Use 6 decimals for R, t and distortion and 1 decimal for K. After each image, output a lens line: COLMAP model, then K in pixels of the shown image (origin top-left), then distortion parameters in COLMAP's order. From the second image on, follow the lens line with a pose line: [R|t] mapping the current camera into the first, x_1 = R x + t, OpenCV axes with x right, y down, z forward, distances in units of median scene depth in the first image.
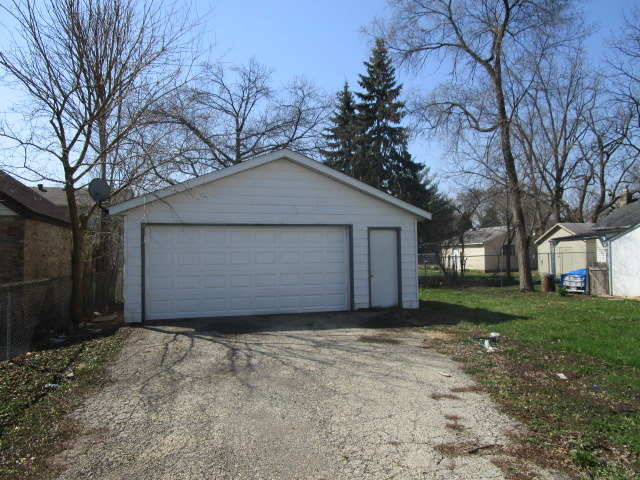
lens RADIAL K [[455.8, 0, 320.0], [0, 455.8, 240.0], [0, 0, 1]] dist [-0.028421, 0.002236]
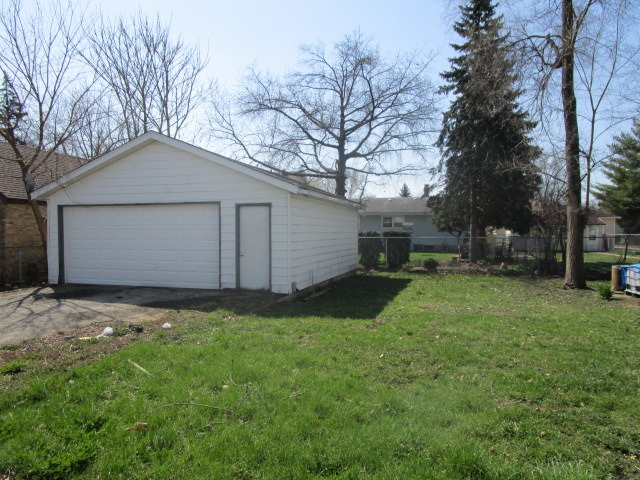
lens RADIAL K [[455.8, 0, 320.0], [0, 455.8, 240.0], [0, 0, 1]] dist [-0.028421, 0.002236]
pose [[0.844253, 0.021082, -0.535531, 0.598628], [0.005883, 0.998801, 0.048595, 0.001941], [0.535913, -0.044177, 0.843116, 0.231959]]
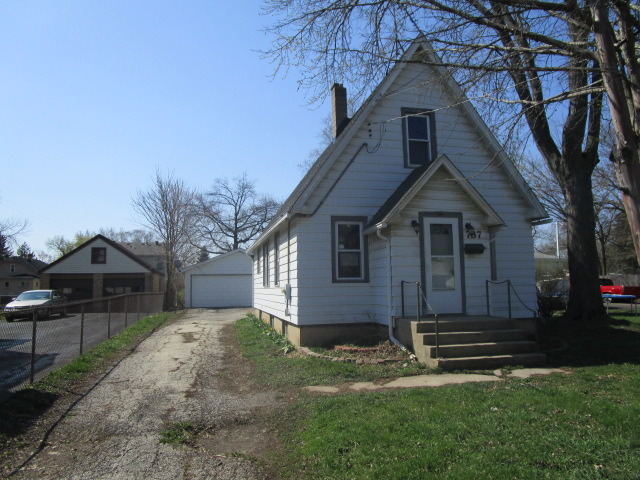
lens RADIAL K [[455.8, 0, 320.0], [0, 455.8, 240.0], [0, 0, 1]] dist [-0.028421, 0.002236]
pose [[0.998976, -0.010869, -0.043916, 0.405238], [0.007789, 0.997537, -0.069706, -0.034182], [0.044565, 0.069293, 0.996600, -1.345403]]
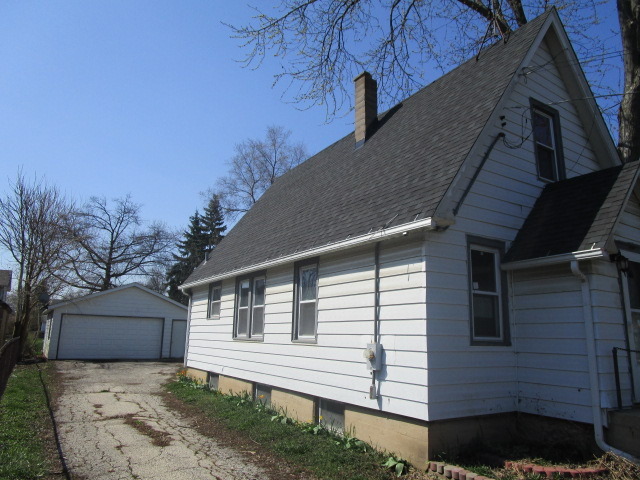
lens RADIAL K [[455.8, 0, 320.0], [0, 455.8, 240.0], [0, 0, 1]] dist [-0.028421, 0.002236]
pose [[0.961177, 0.088340, 0.261410, 0.142955], [-0.041450, 0.982842, -0.179730, -0.031445], [-0.272802, 0.161917, 0.948347, -1.013896]]
